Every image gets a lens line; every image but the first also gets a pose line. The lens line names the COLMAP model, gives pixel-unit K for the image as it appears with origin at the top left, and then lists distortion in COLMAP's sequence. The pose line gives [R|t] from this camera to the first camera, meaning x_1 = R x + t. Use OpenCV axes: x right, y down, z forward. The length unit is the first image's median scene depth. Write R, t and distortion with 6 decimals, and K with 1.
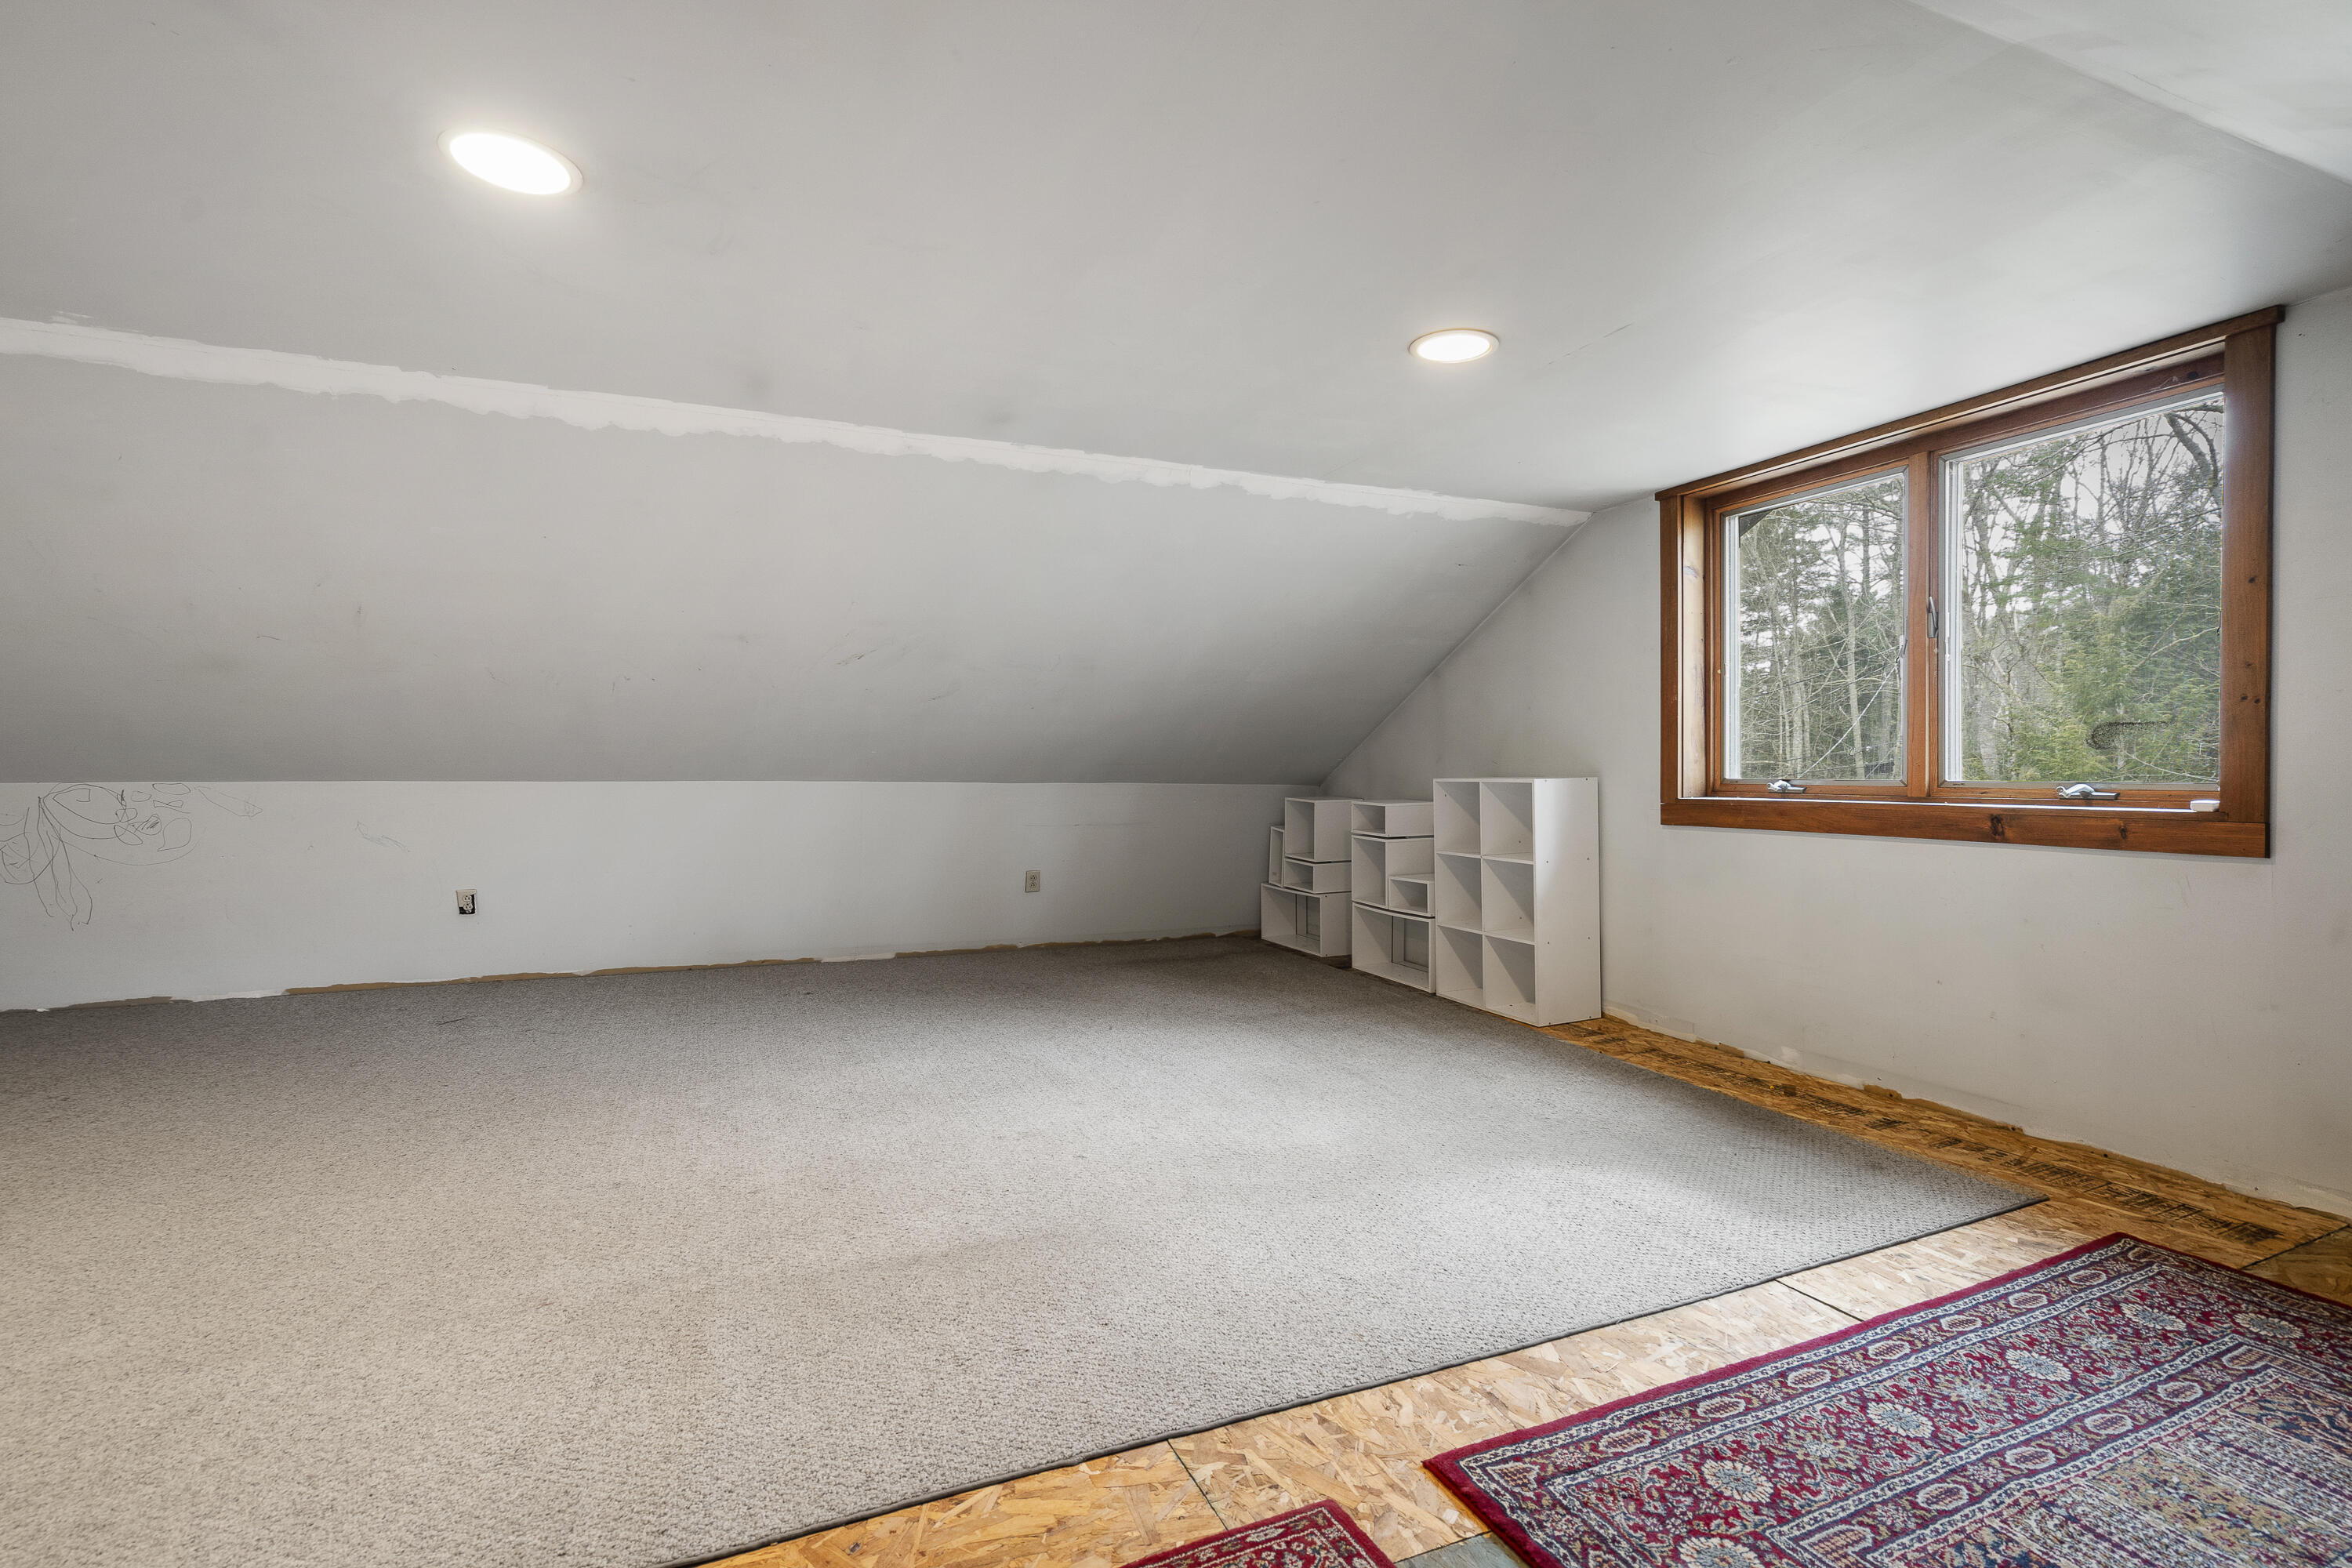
lens RADIAL K [[1072.9, 0, 1171.8], [0, 1072.9, 791.3], [0, 0, 1]] dist [0.004191, 0.001205]
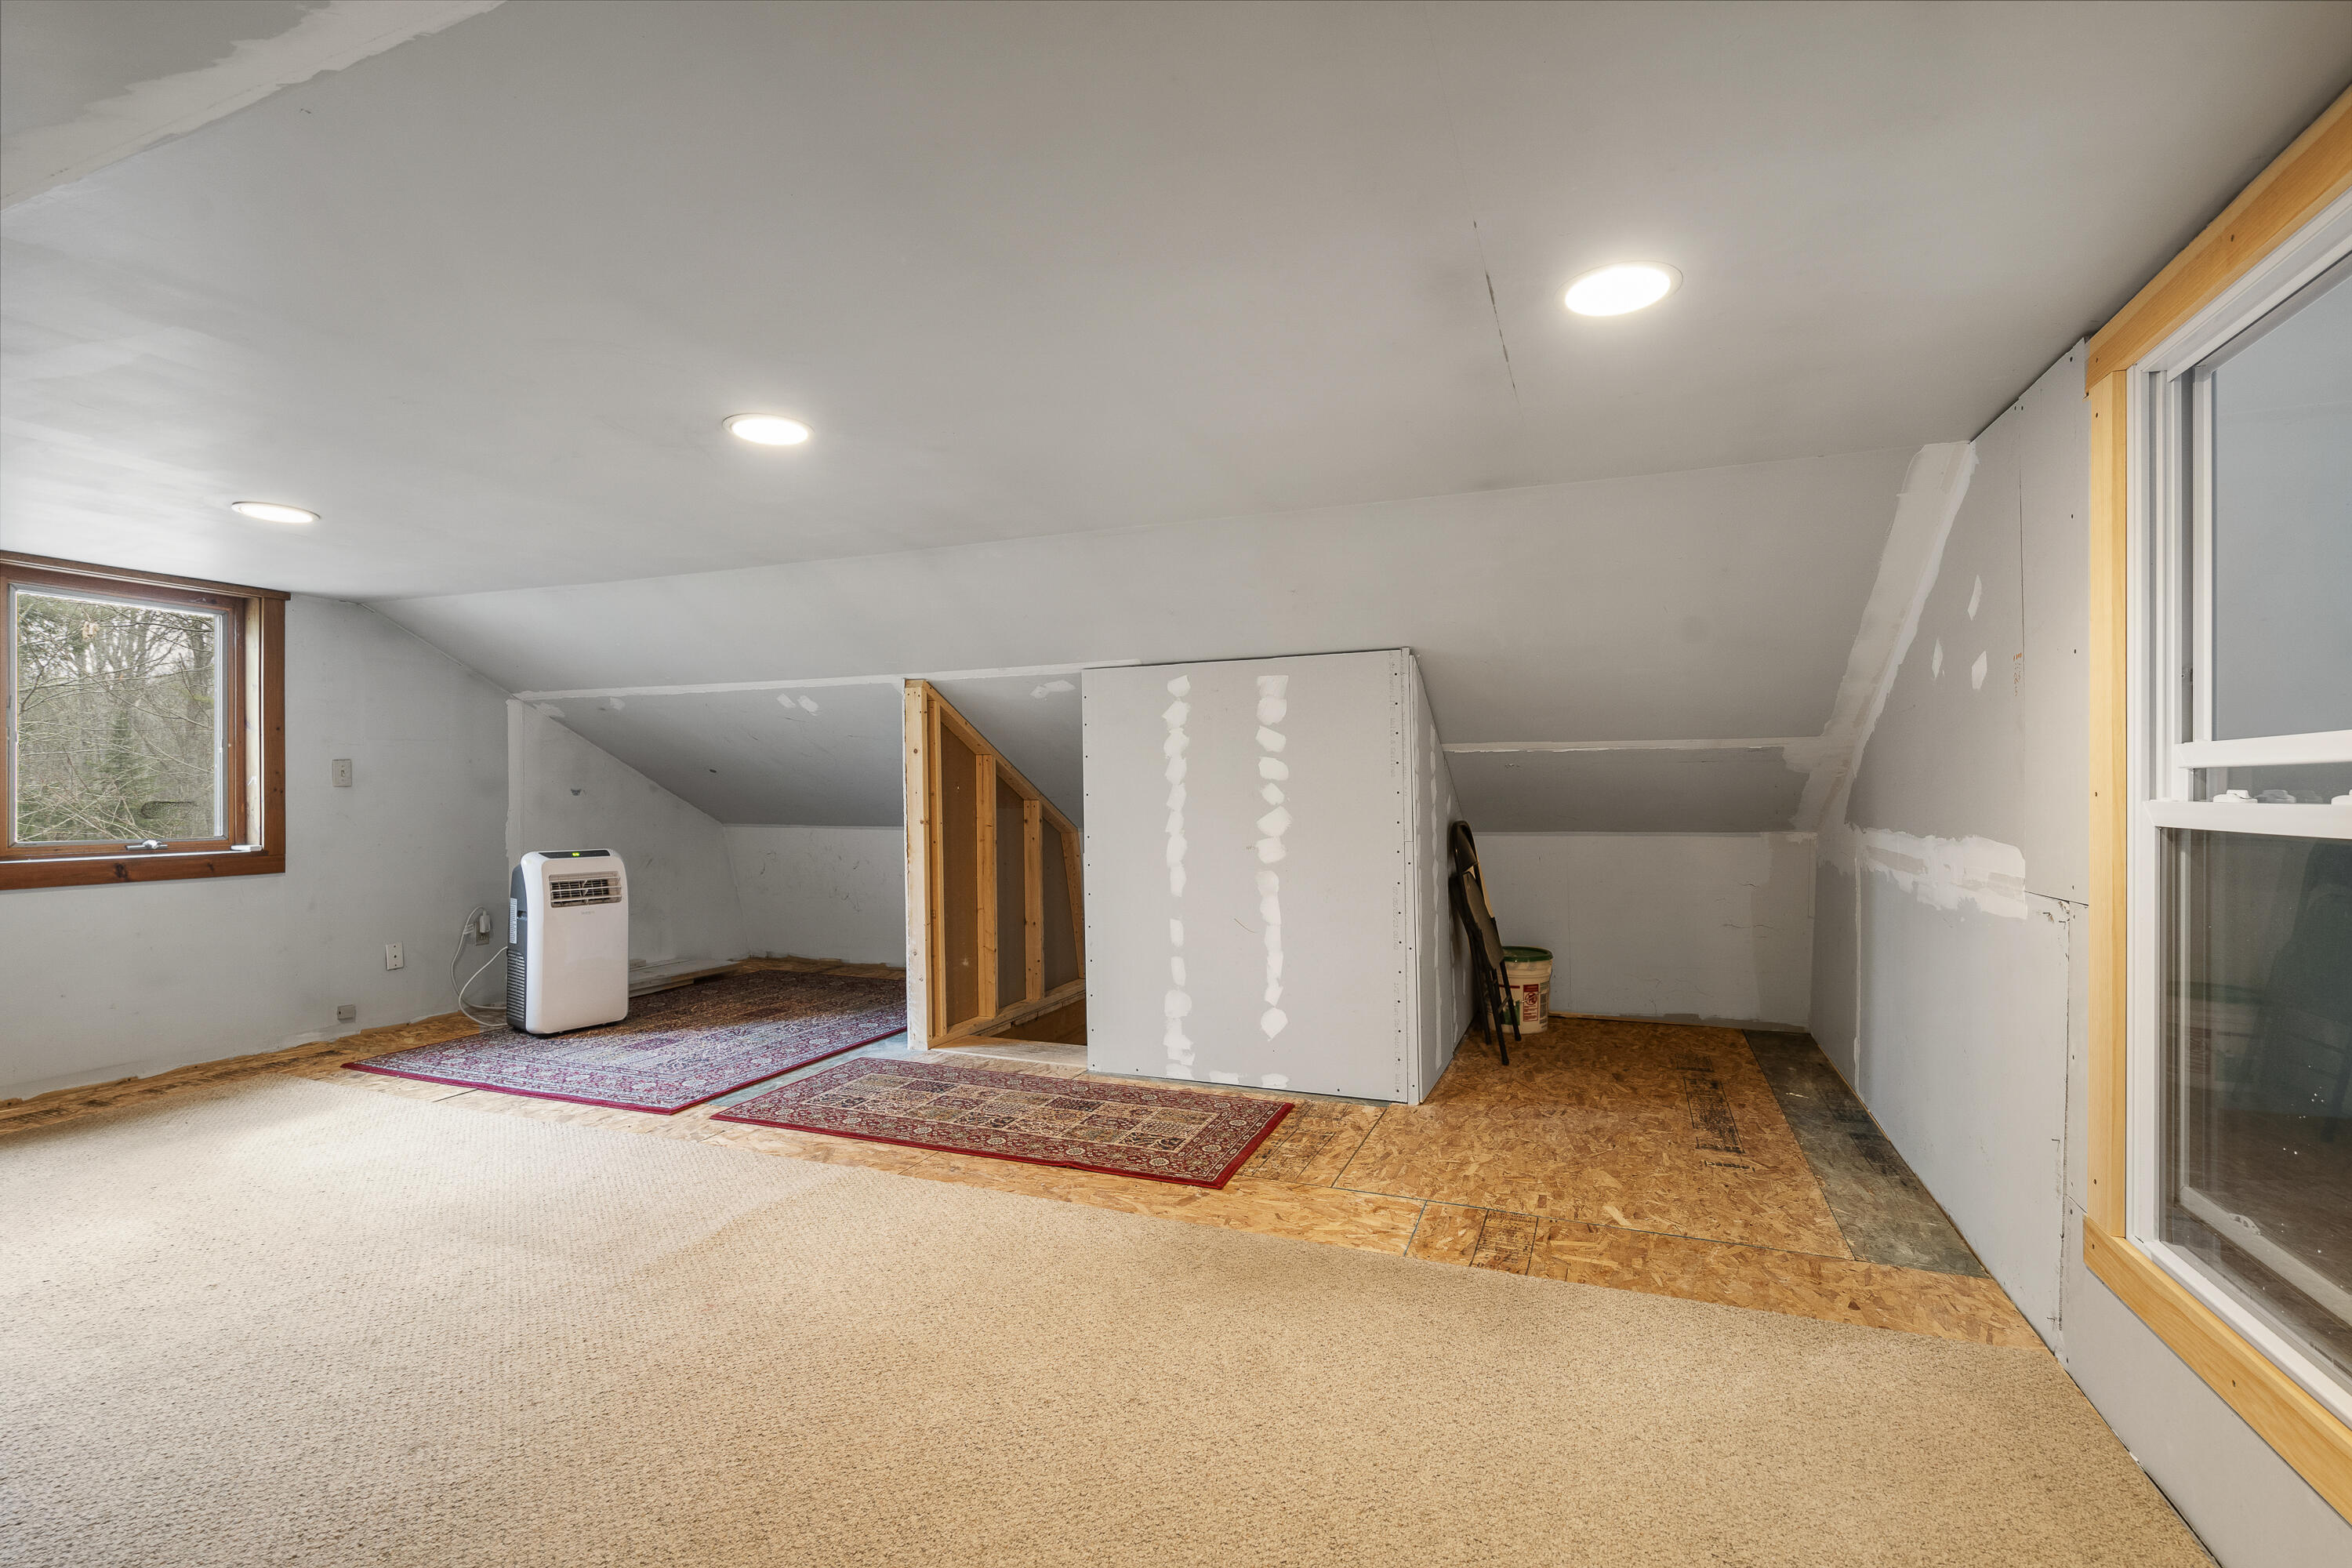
lens RADIAL K [[1072.9, 0, 1175.3], [0, 1072.9, 800.5], [0, 0, 1]] dist [0.004191, 0.001205]
pose [[-0.699445, -0.005167, 0.714668, -1.245559], [0.015000, 0.999647, 0.021907, -0.072845], [-0.714529, 0.026043, -0.699121, 1.001125]]
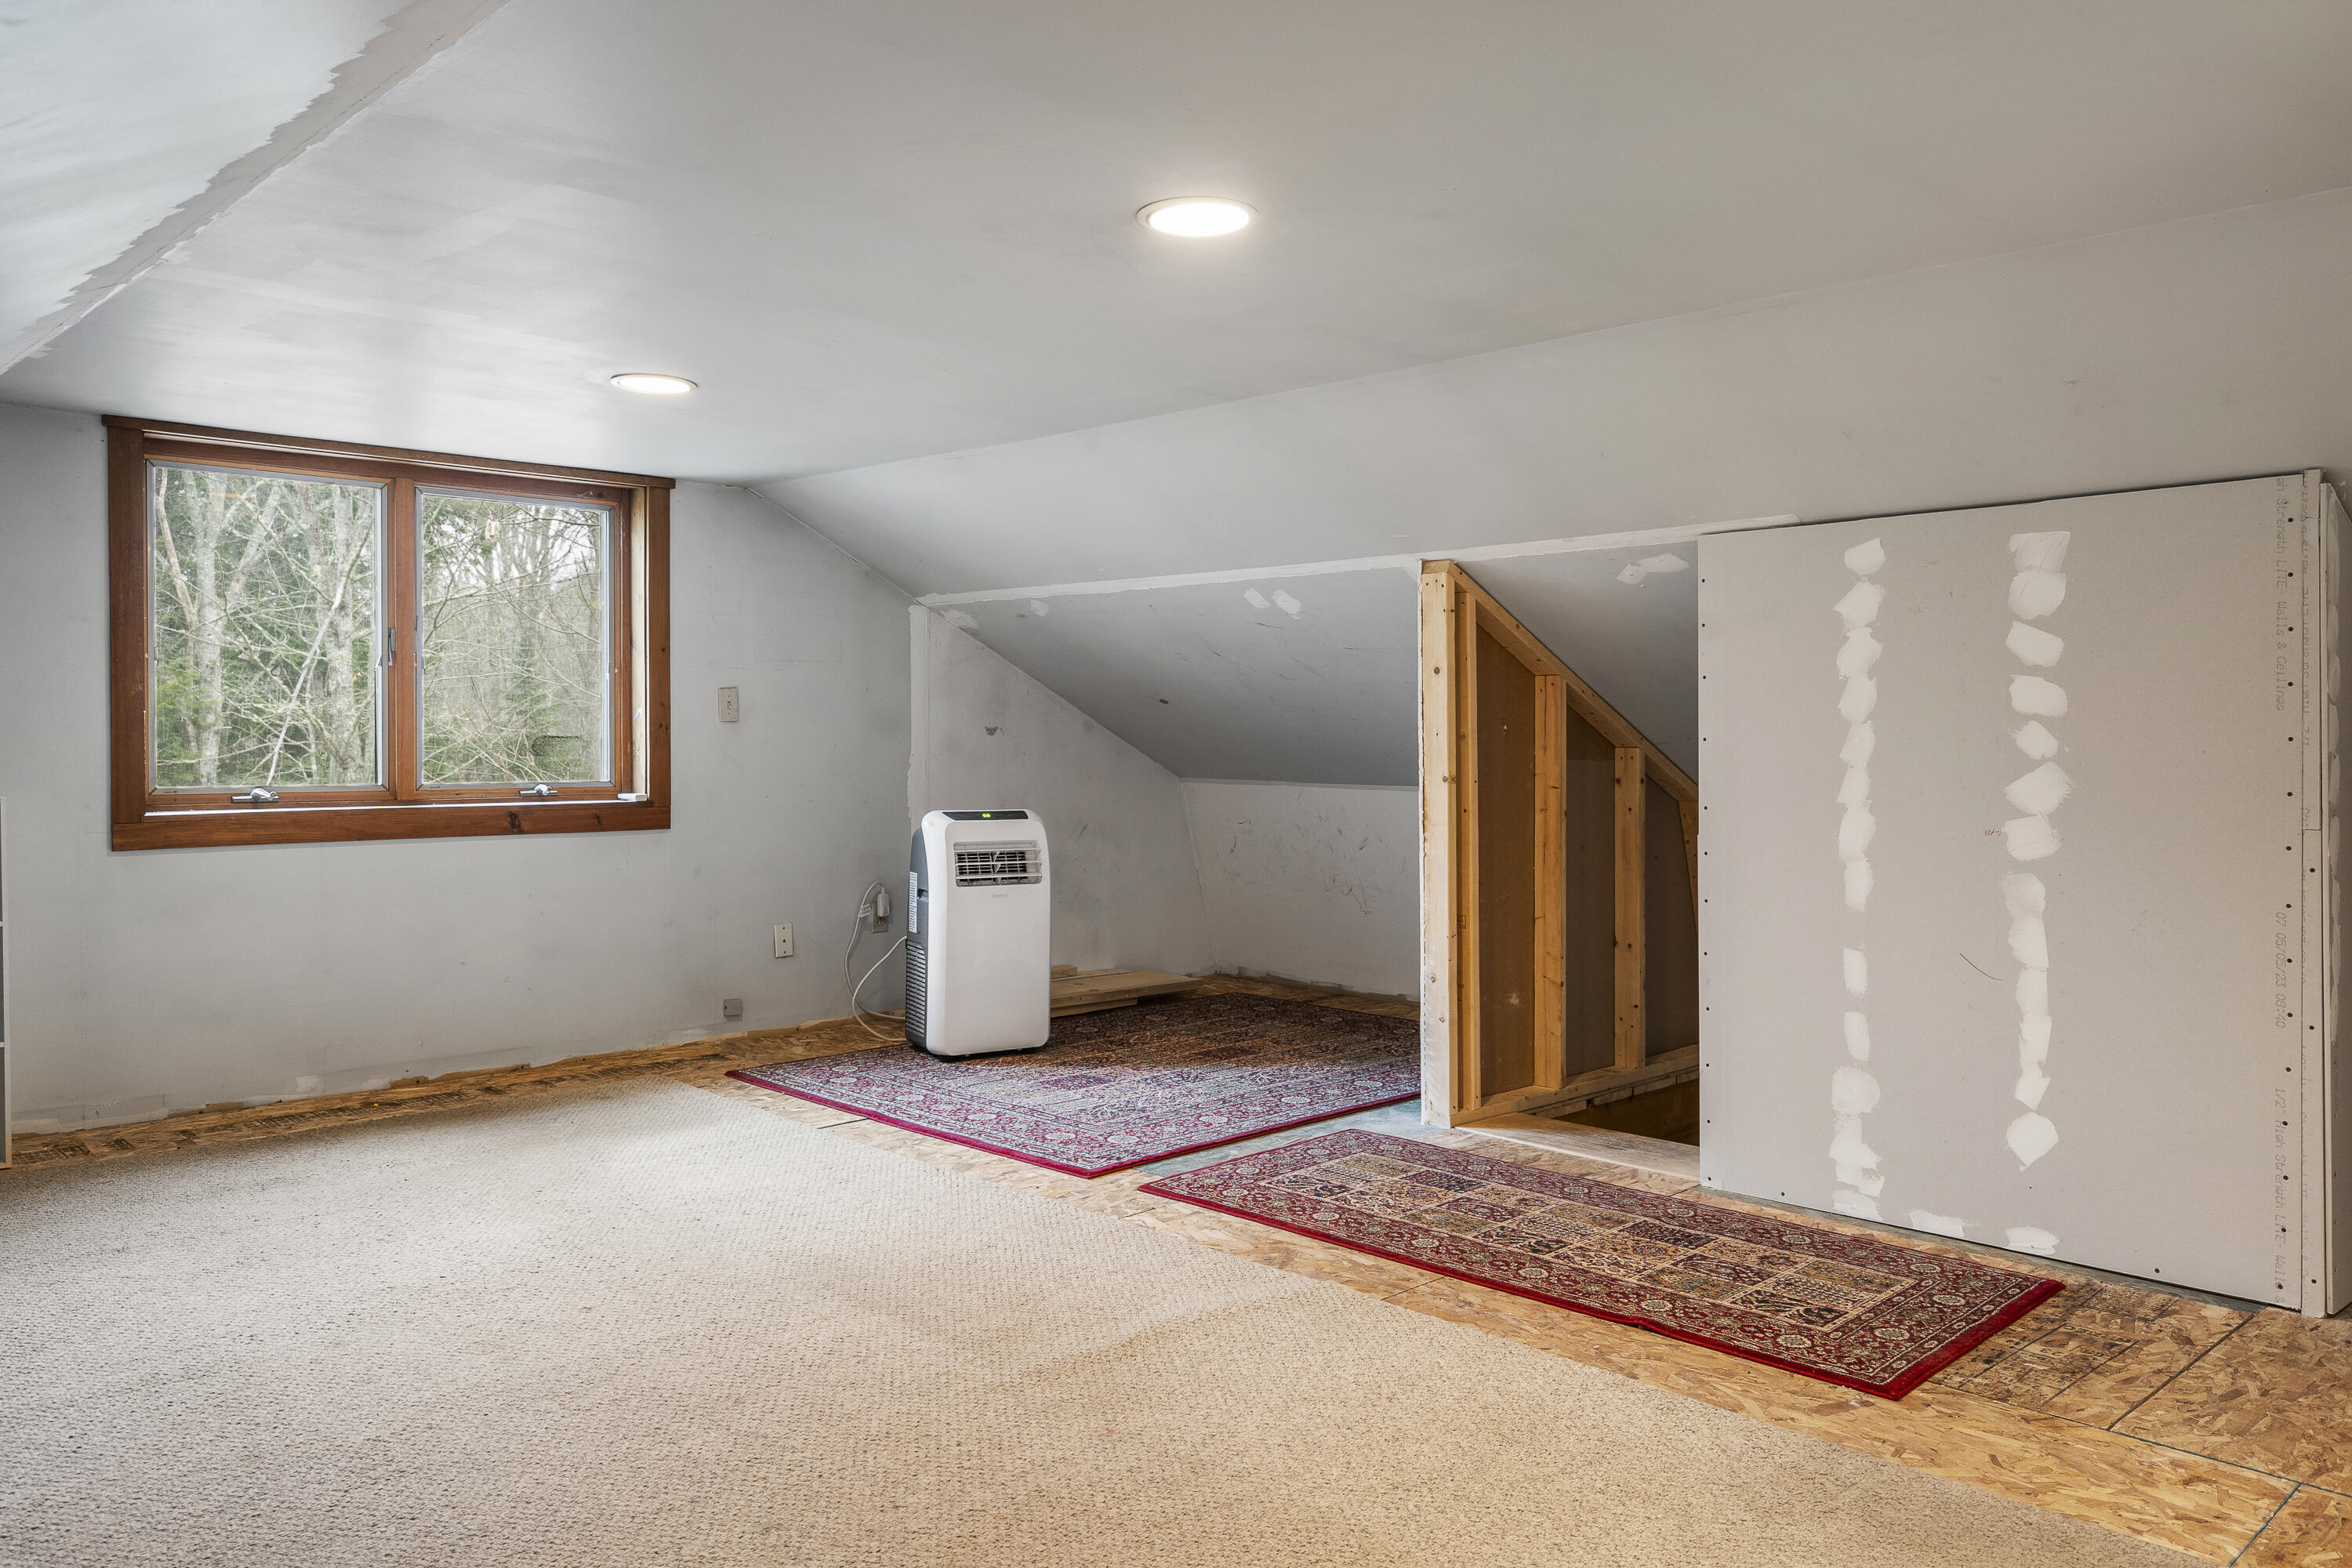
lens RADIAL K [[1732.9, 0, 1173.7], [0, 1732.9, 791.5], [0, 0, 1]] dist [0.022770, 0.008680]
pose [[-0.348540, -0.034599, 0.936655, -1.329283], [0.013192, 0.999038, 0.041812, -0.073490], [-0.937201, 0.026929, -0.347749, 0.986976]]
